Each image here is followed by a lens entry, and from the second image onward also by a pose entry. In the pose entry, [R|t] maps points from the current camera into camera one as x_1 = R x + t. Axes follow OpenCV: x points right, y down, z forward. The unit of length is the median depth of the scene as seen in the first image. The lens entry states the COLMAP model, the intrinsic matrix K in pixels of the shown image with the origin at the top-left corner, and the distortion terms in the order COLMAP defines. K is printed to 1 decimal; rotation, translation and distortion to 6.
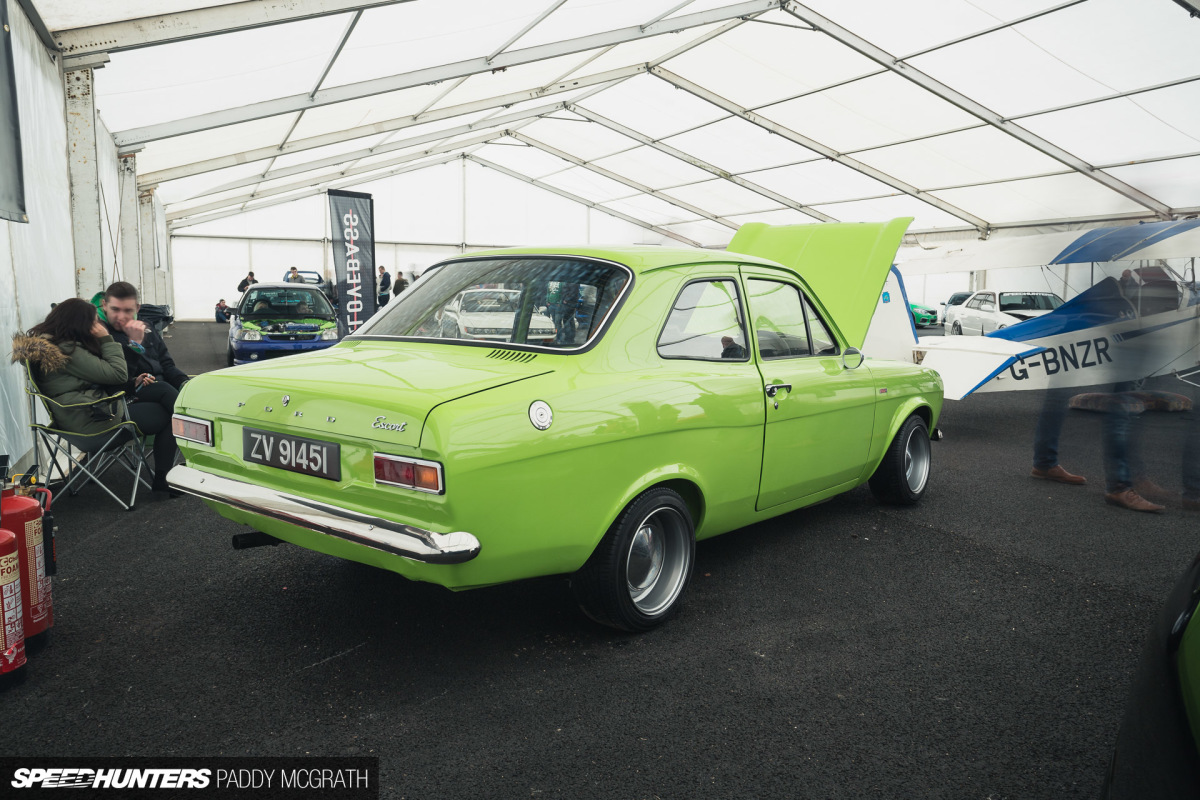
lens RADIAL K [[935.4, 0, 600.0], [0, 935.4, 400.0], [0, 0, 1]] dist [0.034225, 0.002988]
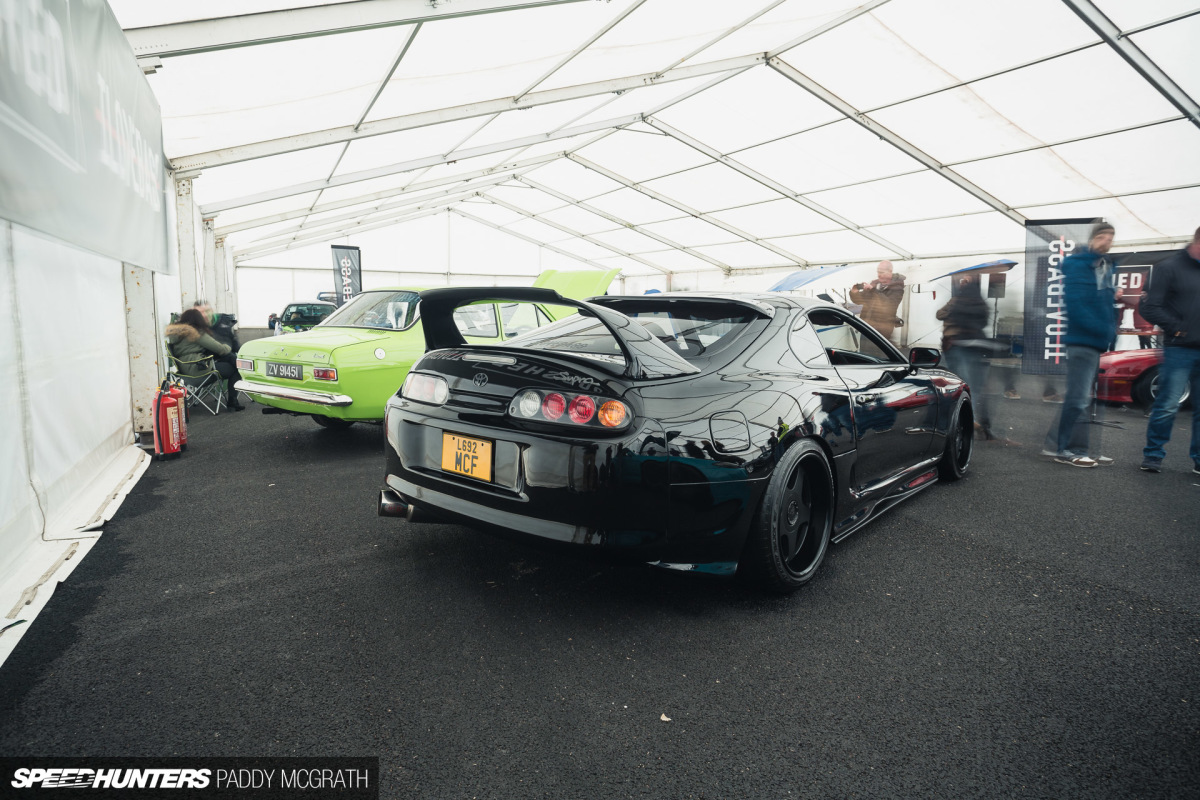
lens RADIAL K [[733.9, 0, 600.0], [0, 733.9, 400.0], [0, 0, 1]] dist [-0.004316, -0.000015]
pose [[0.999466, -0.000471, 0.032661, 0.102216], [0.000146, 0.999951, 0.009948, 0.026551], [-0.032664, -0.009938, 0.999417, -0.223593]]
